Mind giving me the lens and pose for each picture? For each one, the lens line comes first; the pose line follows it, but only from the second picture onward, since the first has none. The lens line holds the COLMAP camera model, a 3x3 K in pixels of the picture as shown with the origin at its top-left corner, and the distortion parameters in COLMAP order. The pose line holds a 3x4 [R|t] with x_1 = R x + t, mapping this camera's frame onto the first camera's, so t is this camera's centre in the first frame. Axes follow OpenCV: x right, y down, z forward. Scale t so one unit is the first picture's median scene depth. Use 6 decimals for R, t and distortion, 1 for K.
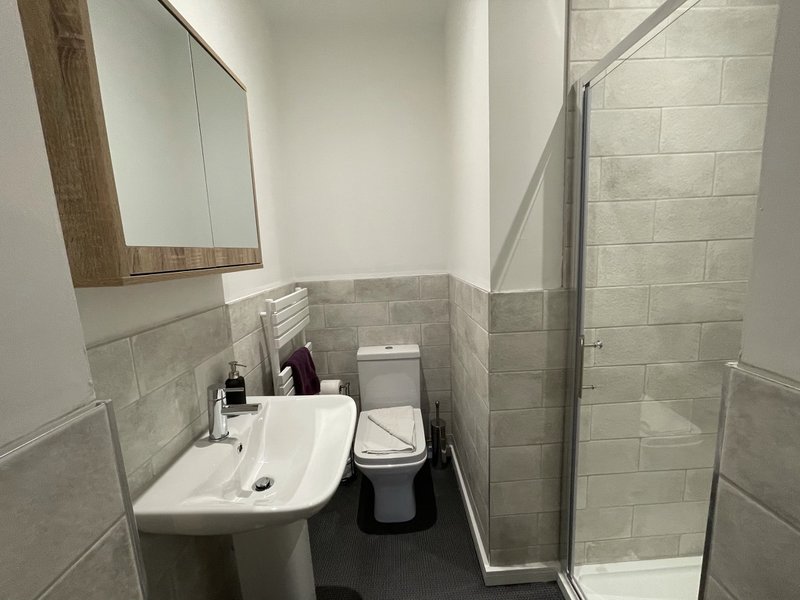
lens RADIAL K [[321.3, 0, 401.8], [0, 321.3, 298.6], [0, 0, 1]] dist [-0.001603, -0.000789]
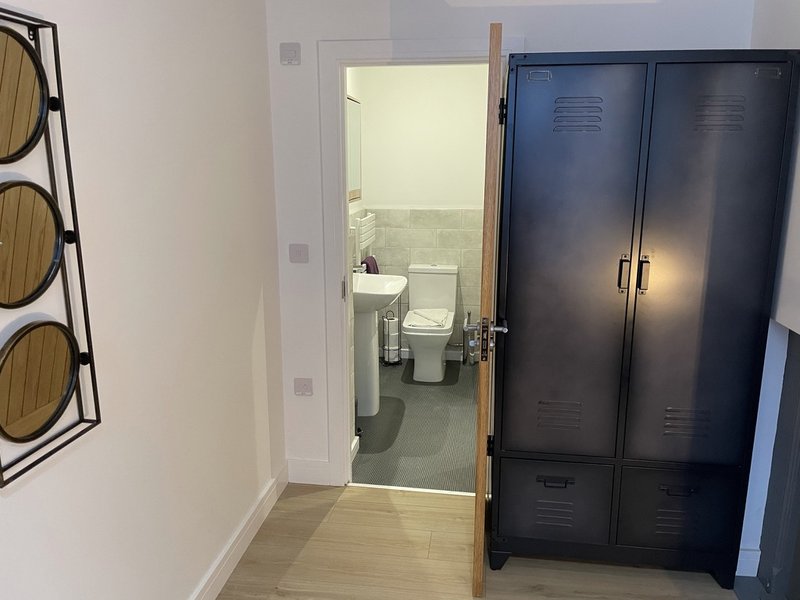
lens RADIAL K [[607.2, 0, 401.3], [0, 607.2, 299.8], [0, 0, 1]] dist [0.083859, -0.110135]
pose [[0.985563, 0.080373, -0.149015, 0.201901], [-0.067673, 0.993781, 0.088426, 0.085179], [0.155196, -0.077065, 0.984873, -1.393372]]
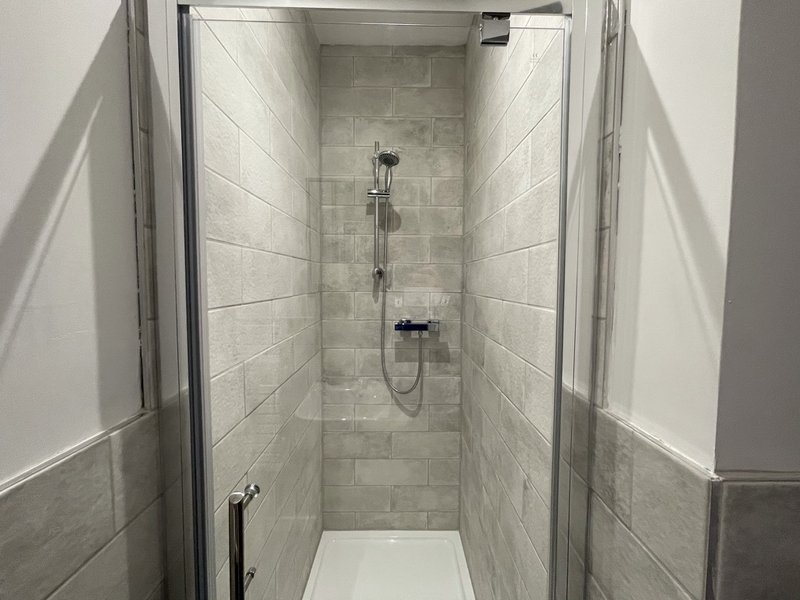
lens RADIAL K [[321.3, 0, 399.7], [0, 321.3, 297.4], [0, 0, 1]] dist [-0.001603, -0.000789]
pose [[0.021340, -0.011194, 0.999710, 0.063781], [0.146982, 0.989107, 0.007937, -0.145849], [-0.988909, 0.146770, 0.022753, 0.641573]]
